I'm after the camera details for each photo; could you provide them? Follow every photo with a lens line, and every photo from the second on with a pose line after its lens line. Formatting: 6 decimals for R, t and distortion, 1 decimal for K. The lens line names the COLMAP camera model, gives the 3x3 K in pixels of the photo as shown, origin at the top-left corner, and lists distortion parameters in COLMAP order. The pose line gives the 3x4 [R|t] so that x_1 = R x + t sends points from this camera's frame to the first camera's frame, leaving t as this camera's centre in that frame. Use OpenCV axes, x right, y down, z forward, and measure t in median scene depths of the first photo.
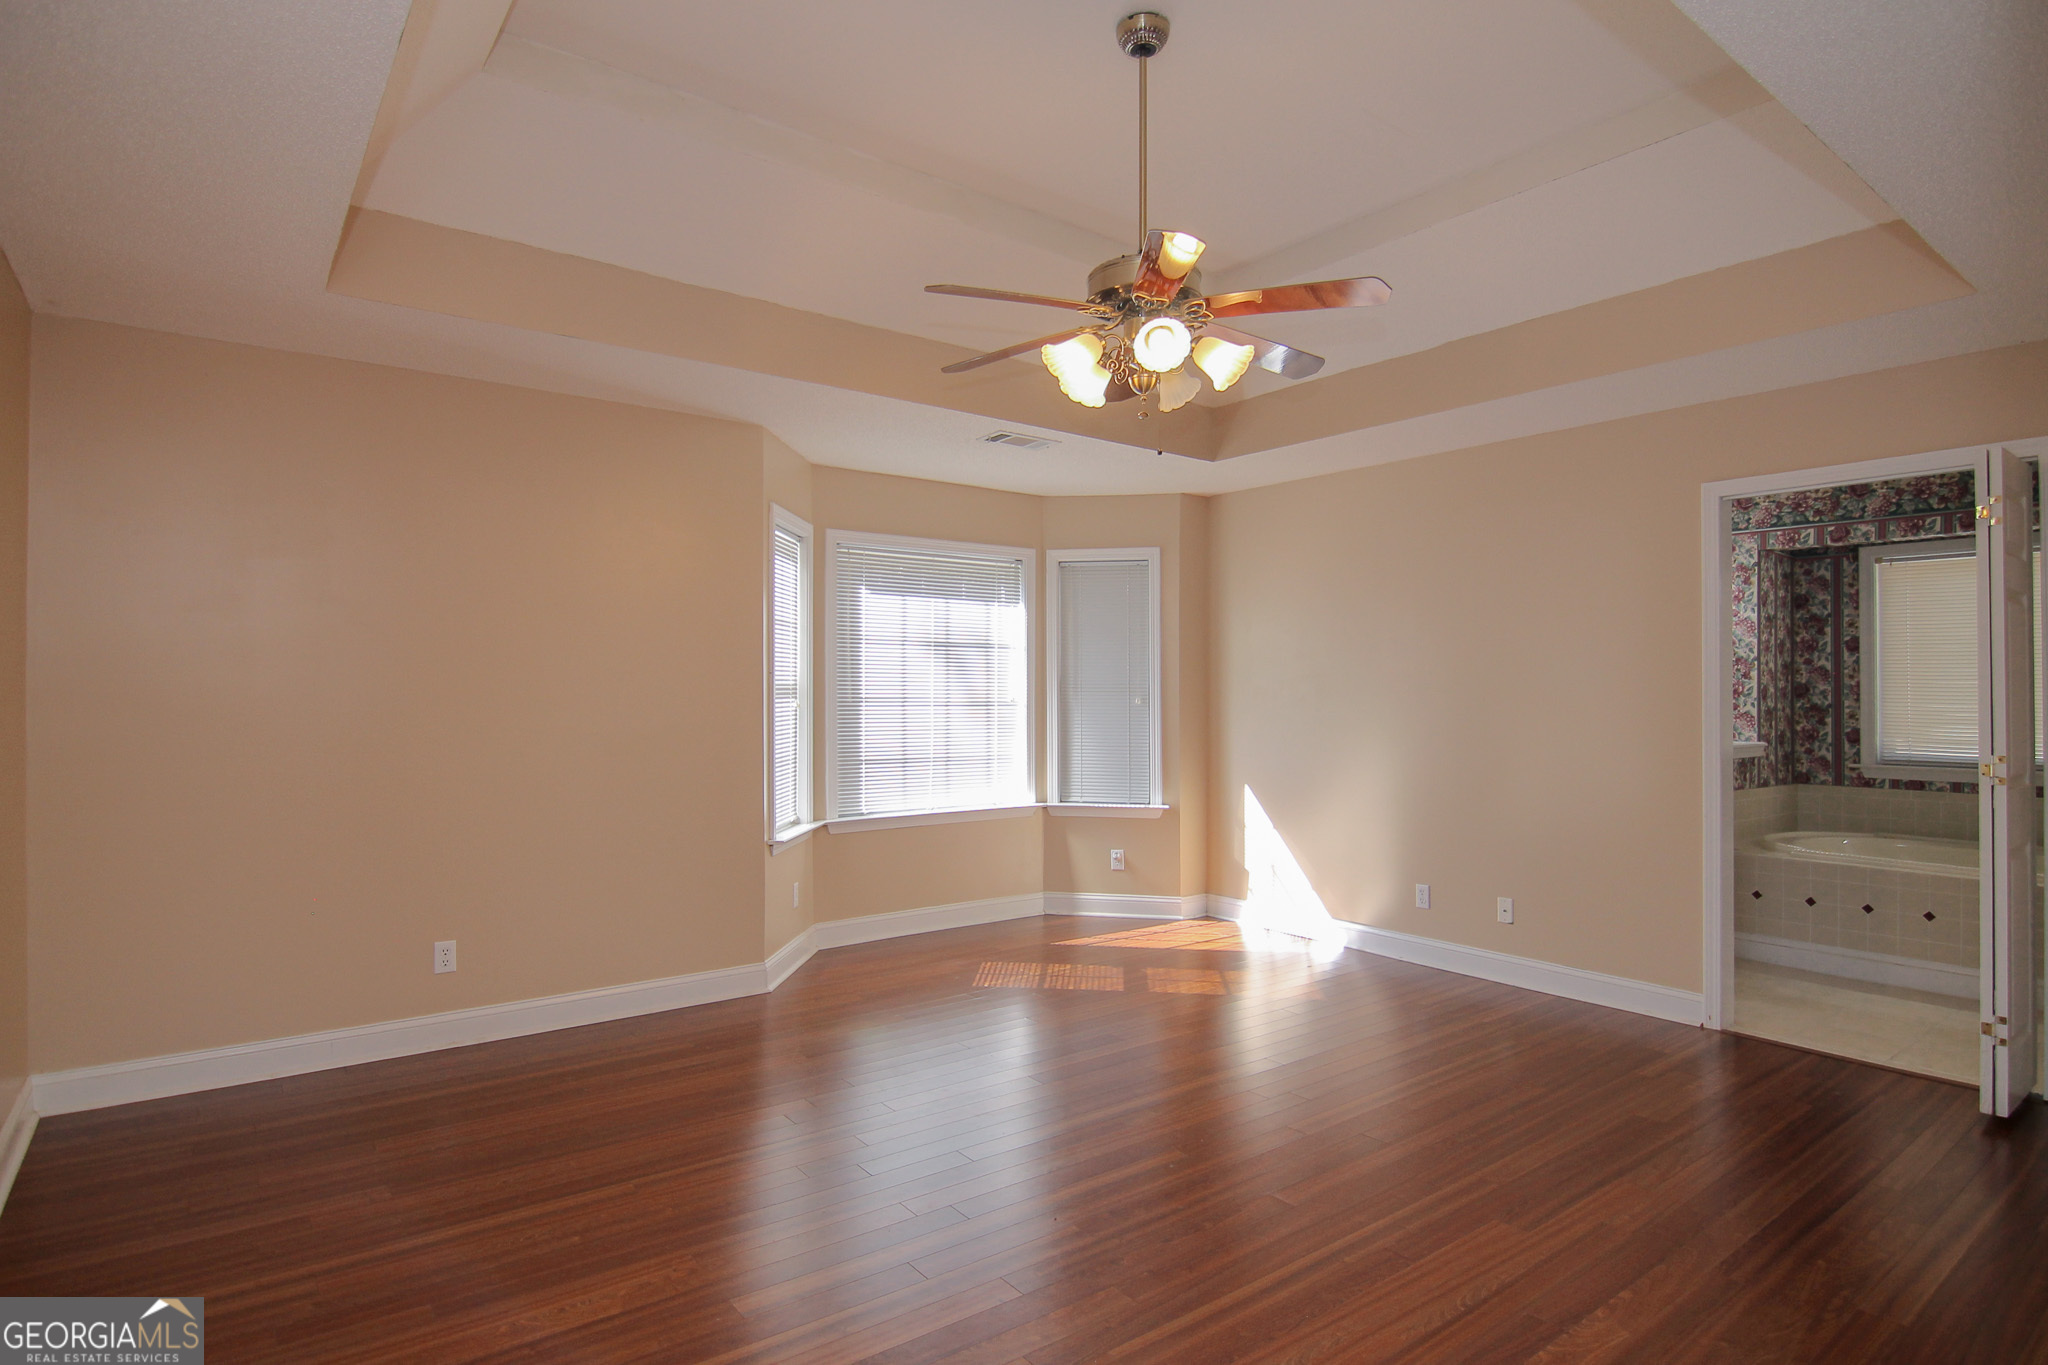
lens RADIAL K [[1051.7, 0, 1024.8], [0, 1051.7, 688.8], [0, 0, 1]] dist [-0.006813, -0.008457]
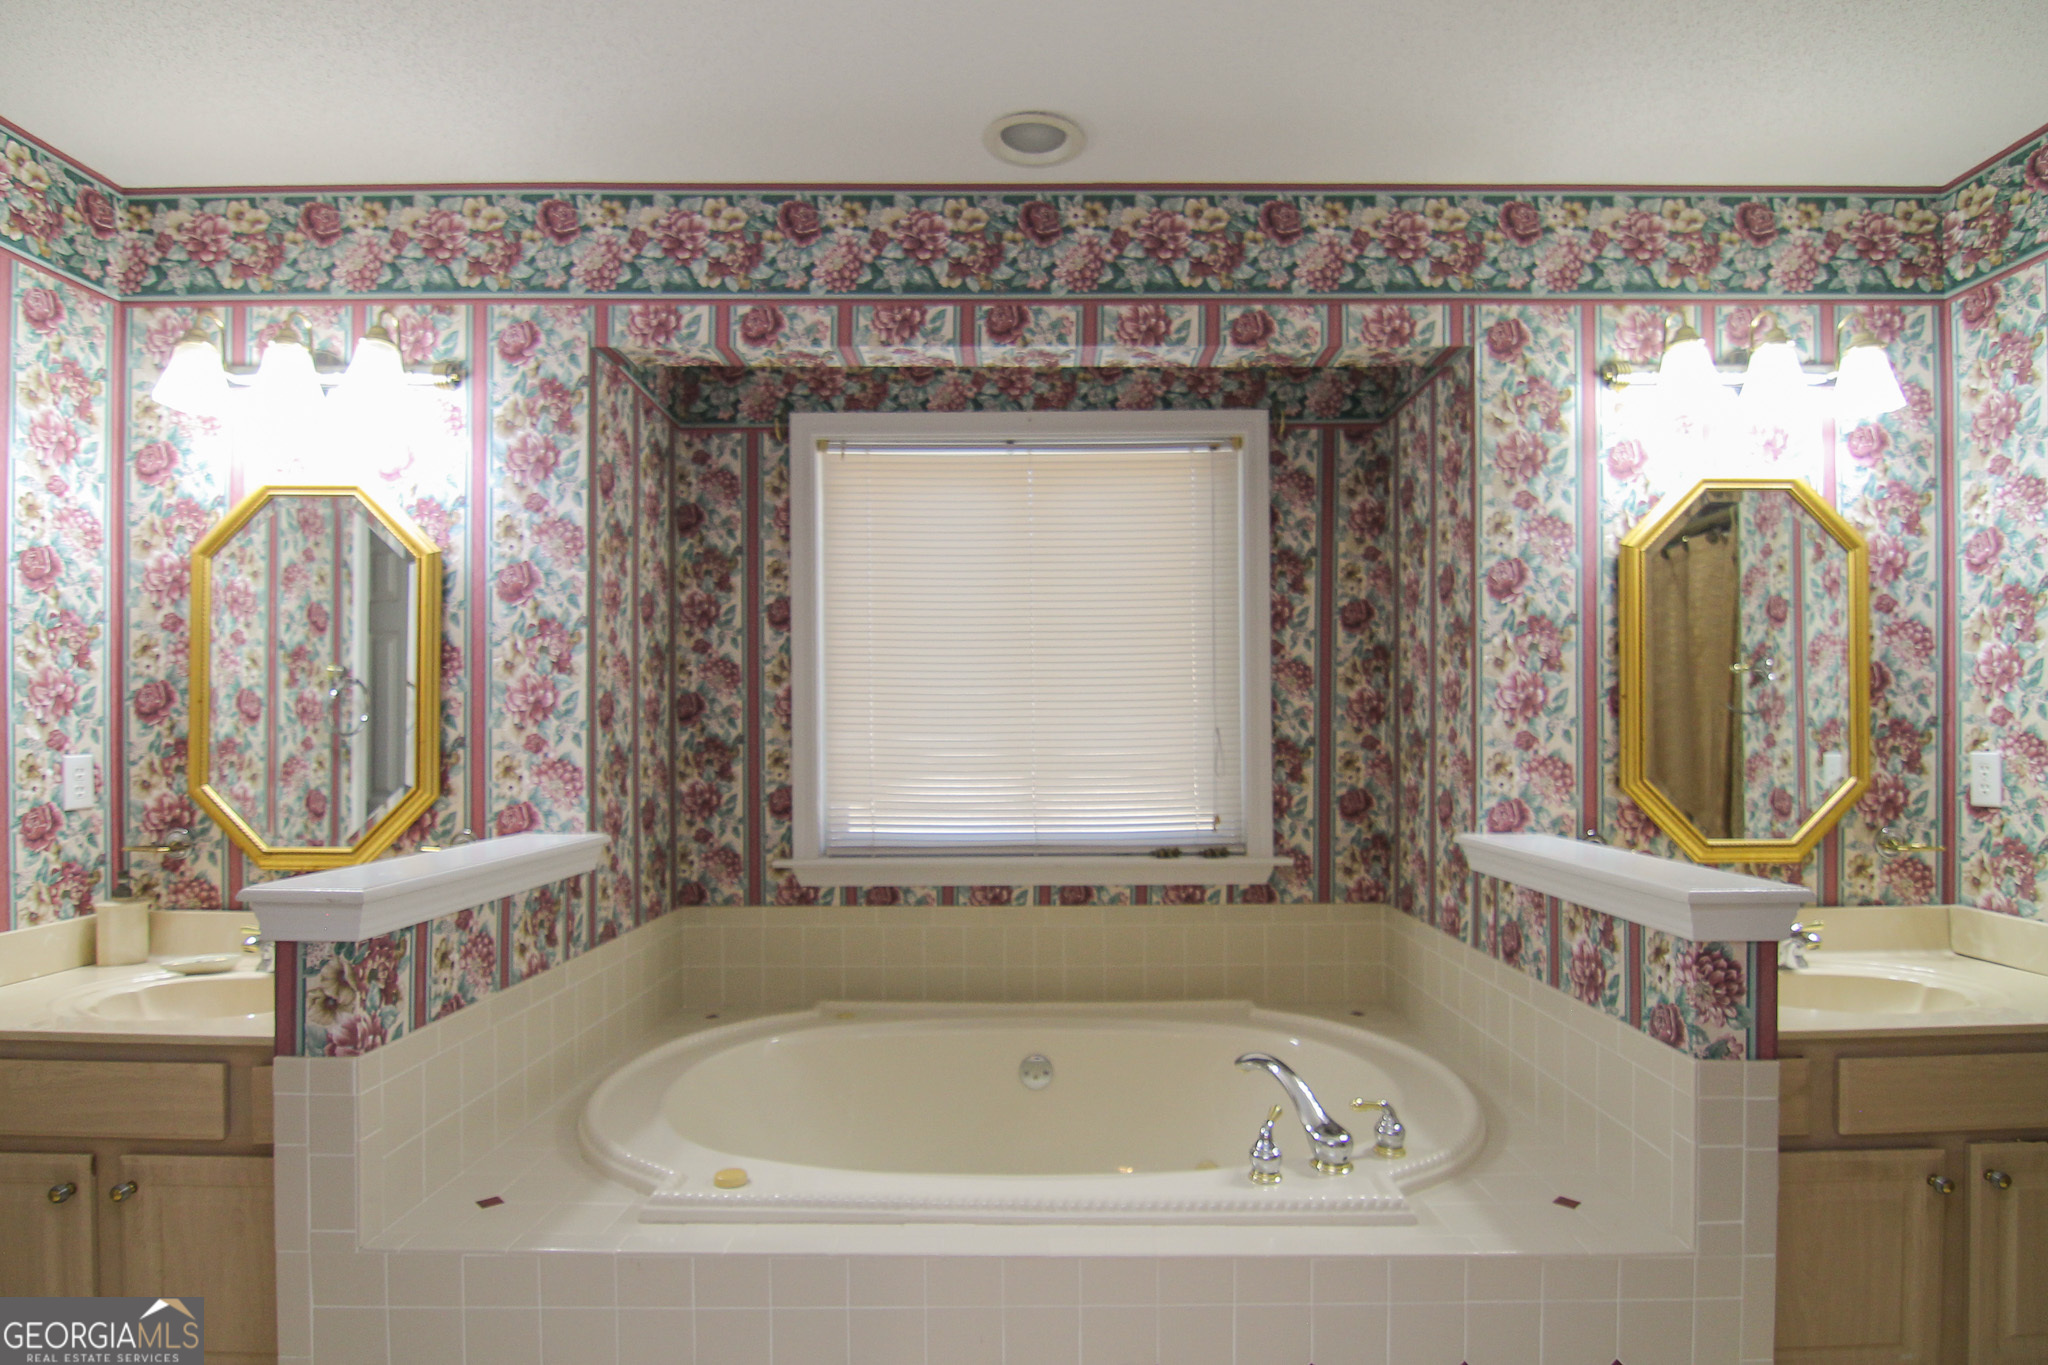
lens RADIAL K [[1051.7, 0, 1019.4], [0, 1051.7, 728.7], [0, 0, 1]] dist [-0.006813, -0.008457]
pose [[0.606371, -0.002468, 0.795178, 0.475128], [-0.000334, 0.999994, 0.003358, 0.009811], [-0.795182, -0.002302, 0.606367, 0.618414]]
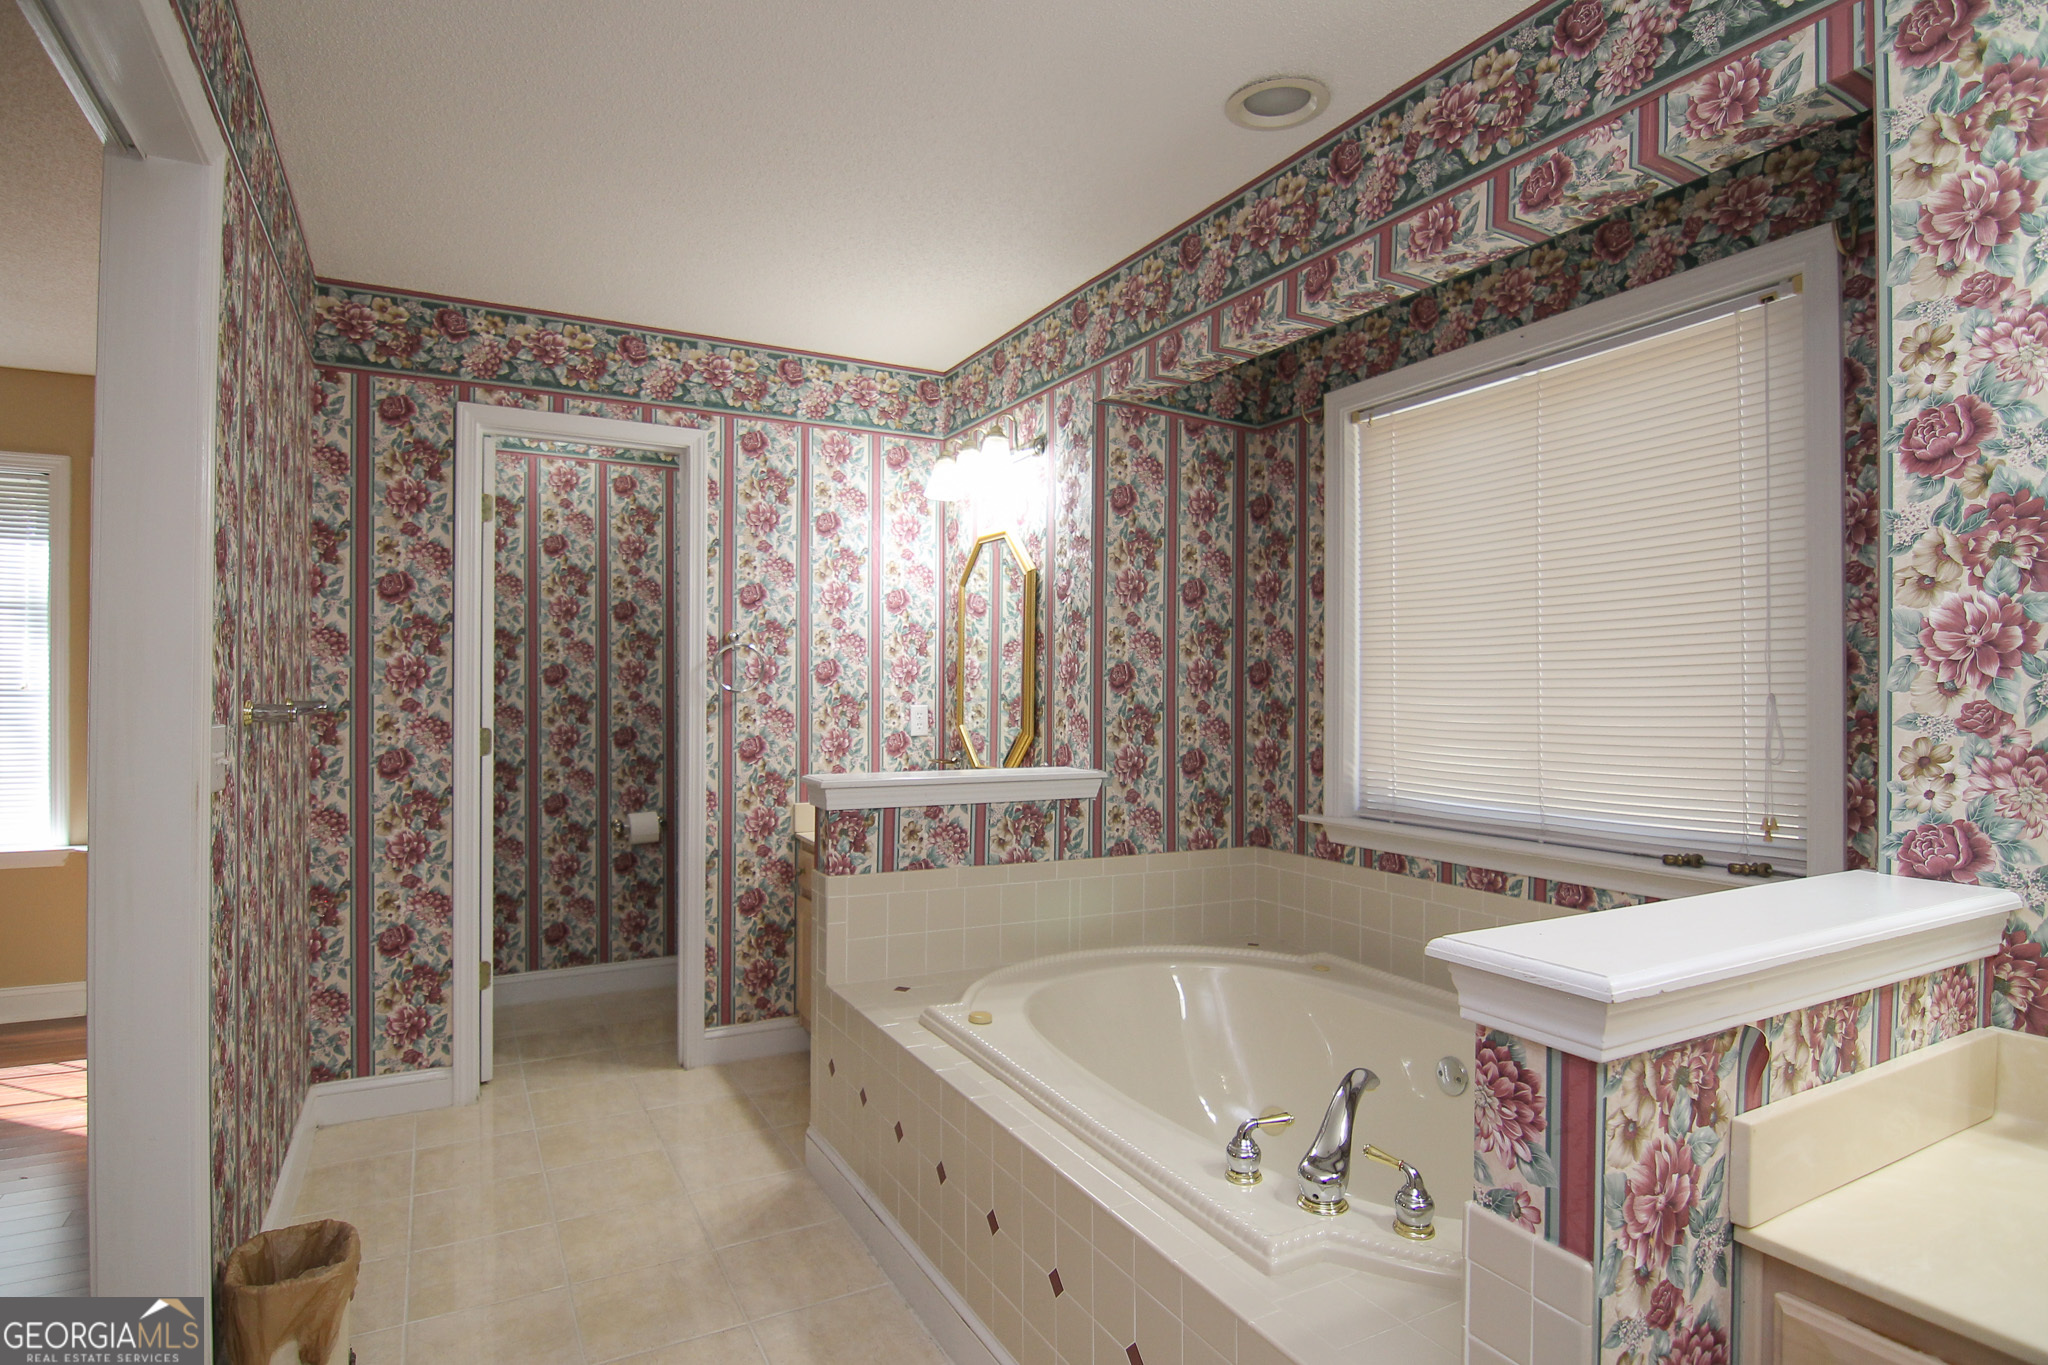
lens RADIAL K [[1051.7, 0, 1033.1], [0, 1051.7, 691.8], [0, 0, 1]] dist [-0.006813, -0.008457]
pose [[0.989572, 0.002545, -0.144013, 0.732414], [-0.001876, 0.999987, 0.004781, 0.009071], [0.144023, -0.004461, 0.989564, 0.465786]]
